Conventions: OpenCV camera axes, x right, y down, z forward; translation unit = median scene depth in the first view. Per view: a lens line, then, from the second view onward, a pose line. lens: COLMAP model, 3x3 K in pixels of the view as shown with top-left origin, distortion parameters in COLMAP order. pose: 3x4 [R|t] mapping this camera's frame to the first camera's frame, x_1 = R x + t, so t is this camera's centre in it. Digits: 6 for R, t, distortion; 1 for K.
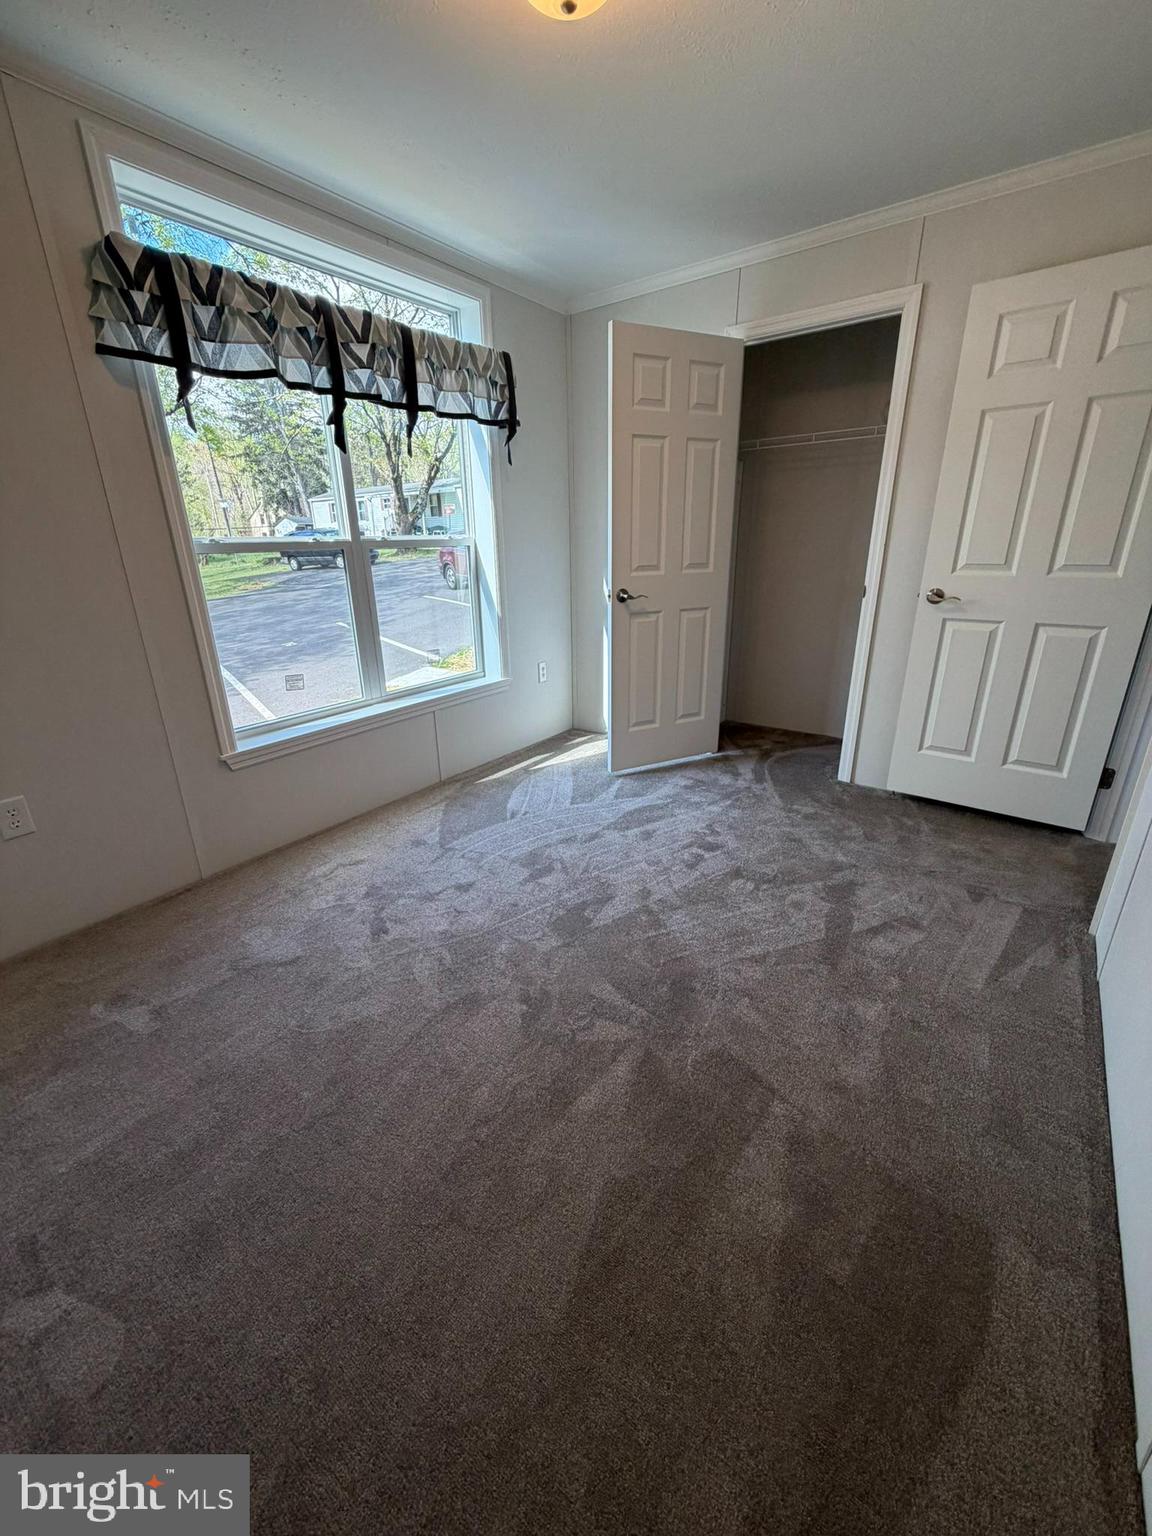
lens RADIAL K [[613.2, 0, 572.7], [0, 613.2, 765.6], [0, 0, 1]] dist [0.000306, 0.000332]
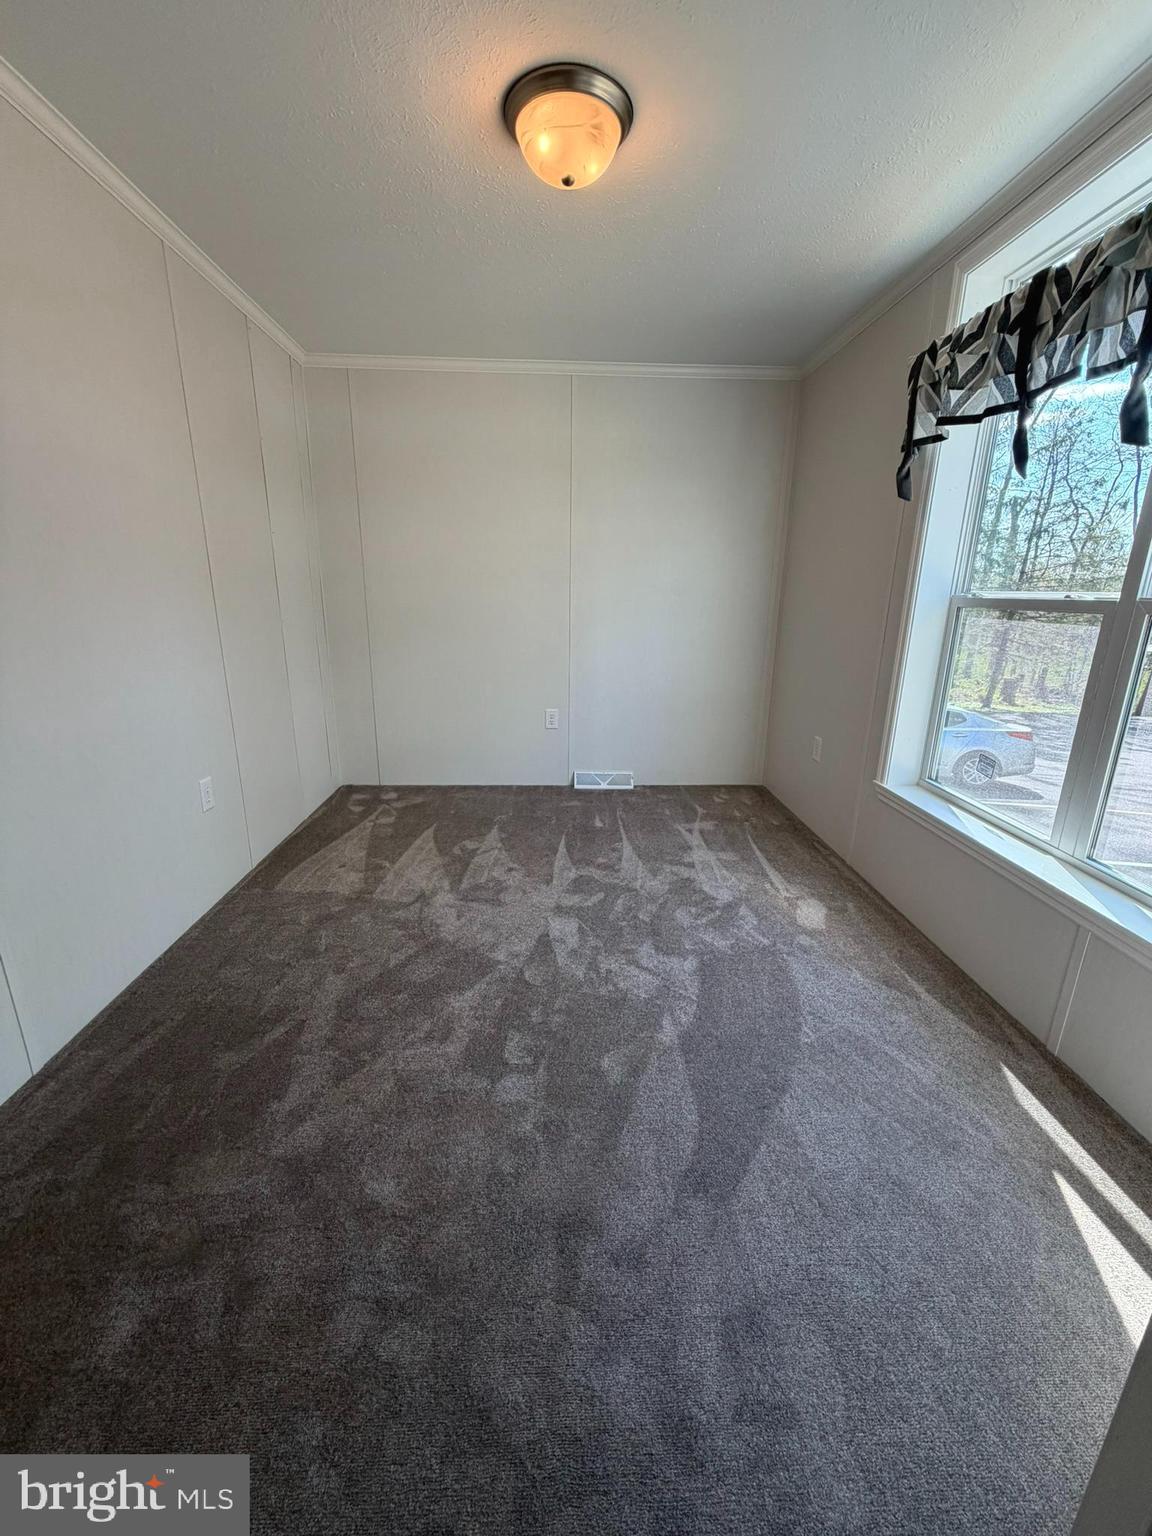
lens RADIAL K [[613.2, 0, 575.3], [0, 613.2, 762.1], [0, 0, 1]] dist [0.000306, 0.000332]
pose [[-0.777346, 0.181993, -0.602173, 0.487031], [-0.212860, 0.824677, 0.524021, -0.477812], [0.591967, 0.535524, -0.602320, 1.234757]]
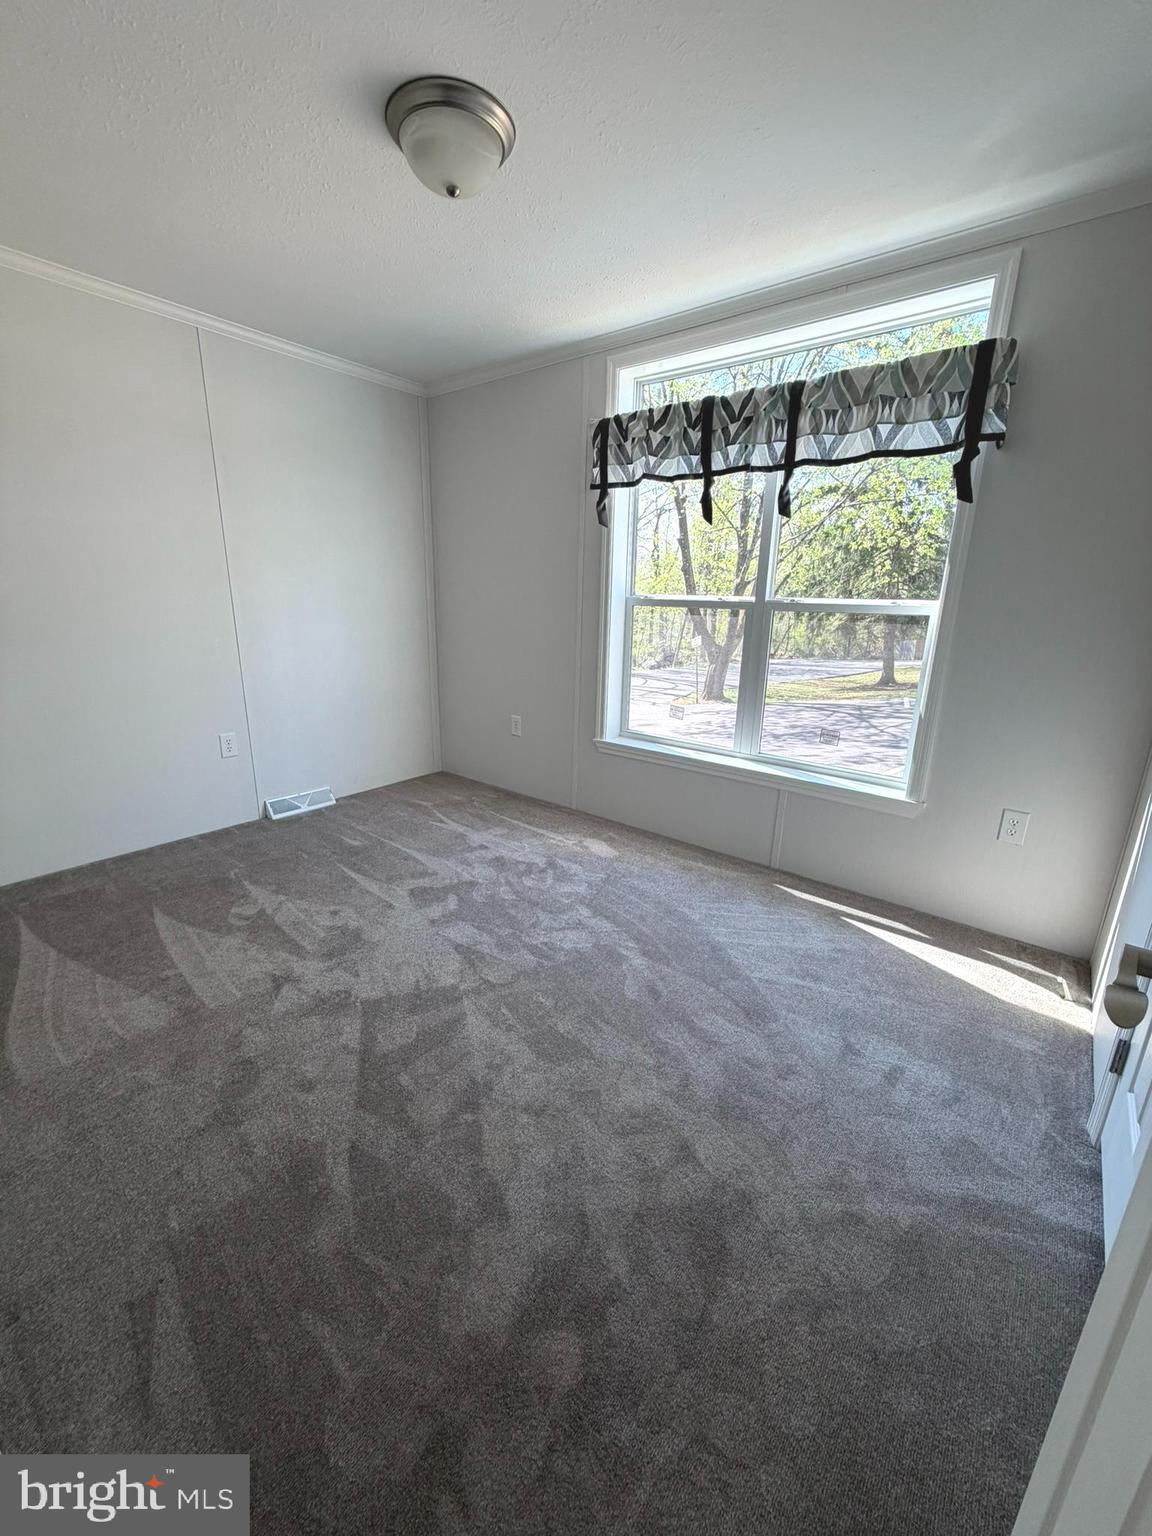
lens RADIAL K [[613.2, 0, 575.1], [0, 613.2, 762.2], [0, 0, 1]] dist [0.000306, 0.000332]
pose [[-0.037653, 0.288482, -0.956745, 0.786785], [-0.361415, 0.888680, 0.282183, -0.335899], [0.931645, 0.356407, 0.070800, 0.807619]]
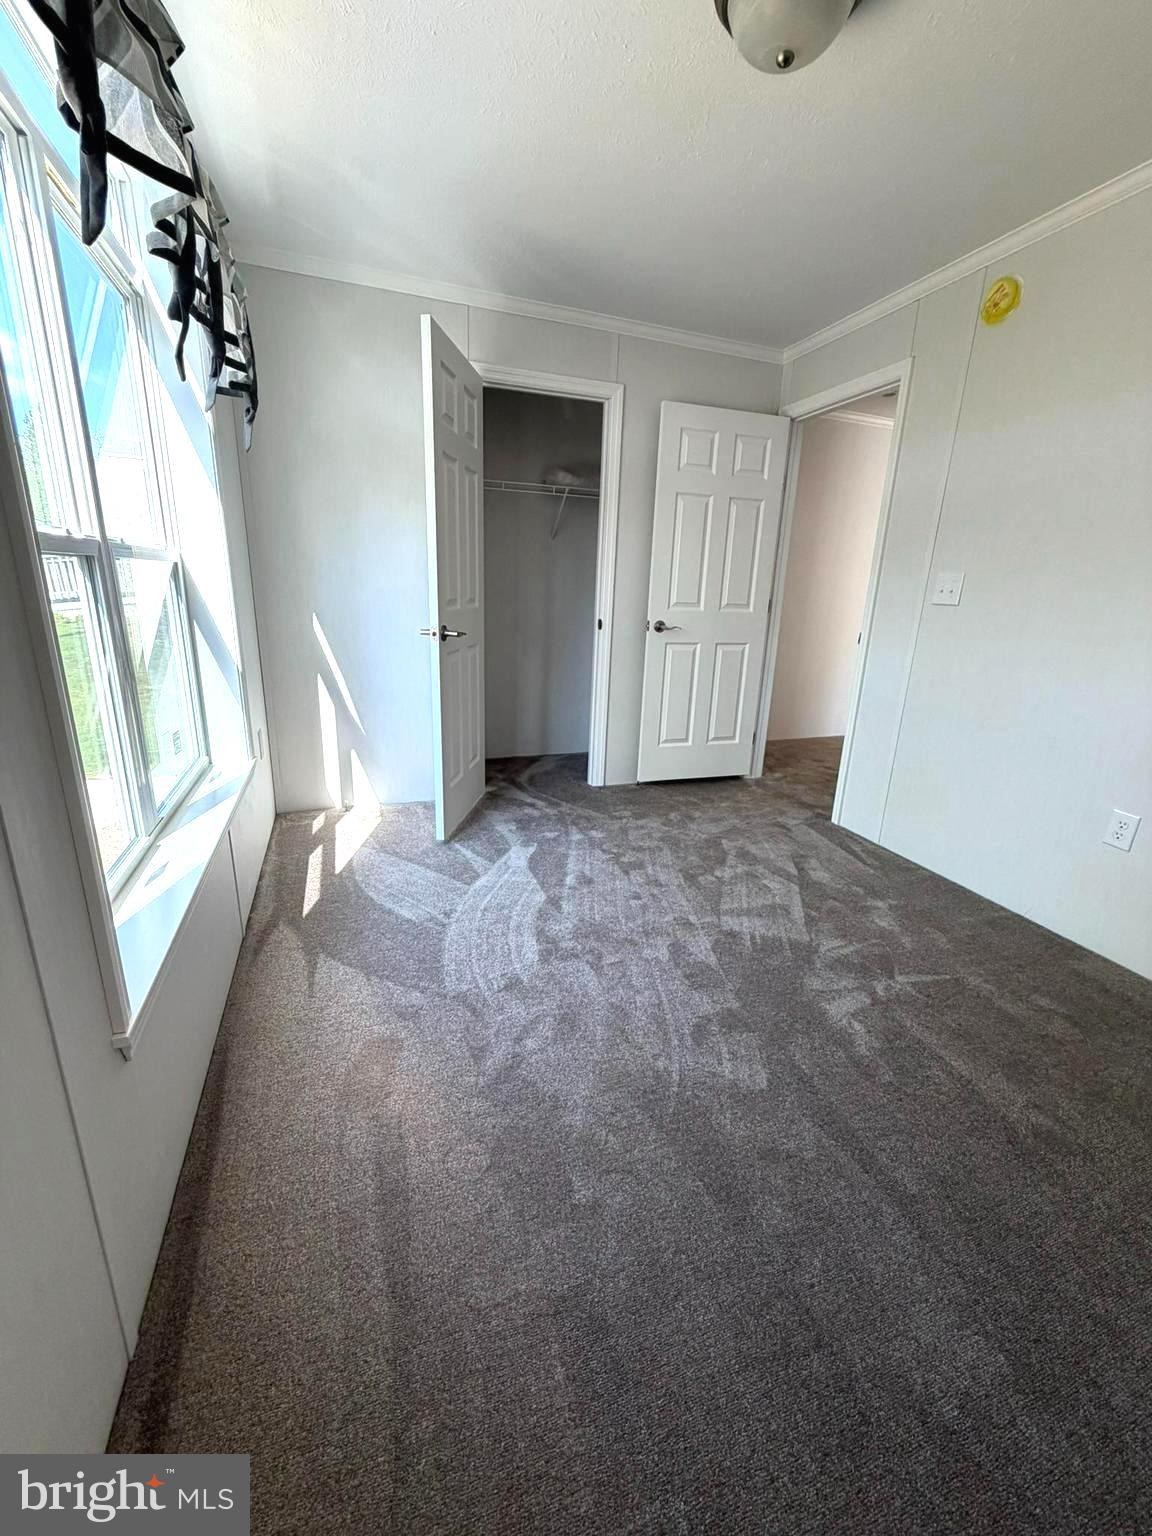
lens RADIAL K [[613.2, 0, 578.1], [0, 613.2, 763.7], [0, 0, 1]] dist [0.000306, 0.000332]
pose [[0.546002, -0.199800, 0.813611, -0.643553], [0.248524, 0.966060, 0.070456, -0.133042], [-0.800074, 0.163733, 0.577125, 0.447520]]
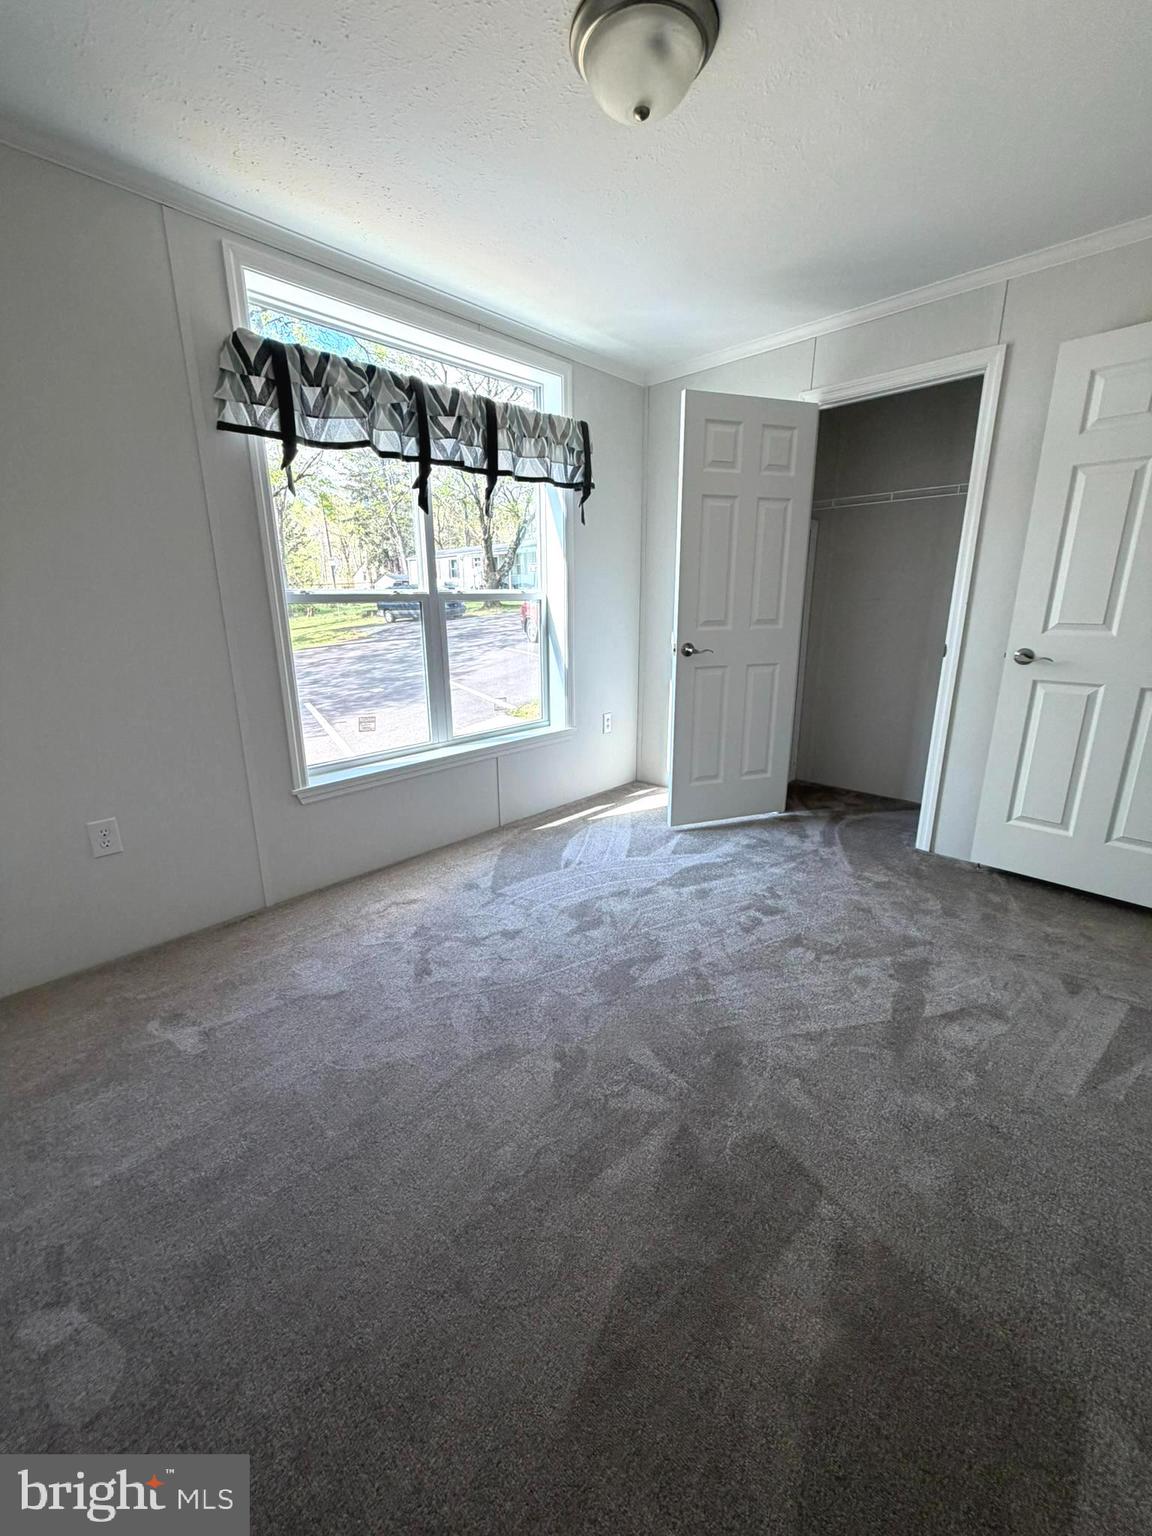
lens RADIAL K [[613.2, 0, 572.7], [0, 613.2, 765.9], [0, 0, 1]] dist [0.000306, 0.000332]
pose [[0.991932, 0.042404, -0.119471, 0.026118], [-0.052312, 0.995336, -0.081049, 0.002440], [0.115477, 0.086645, 0.989524, 0.006664]]
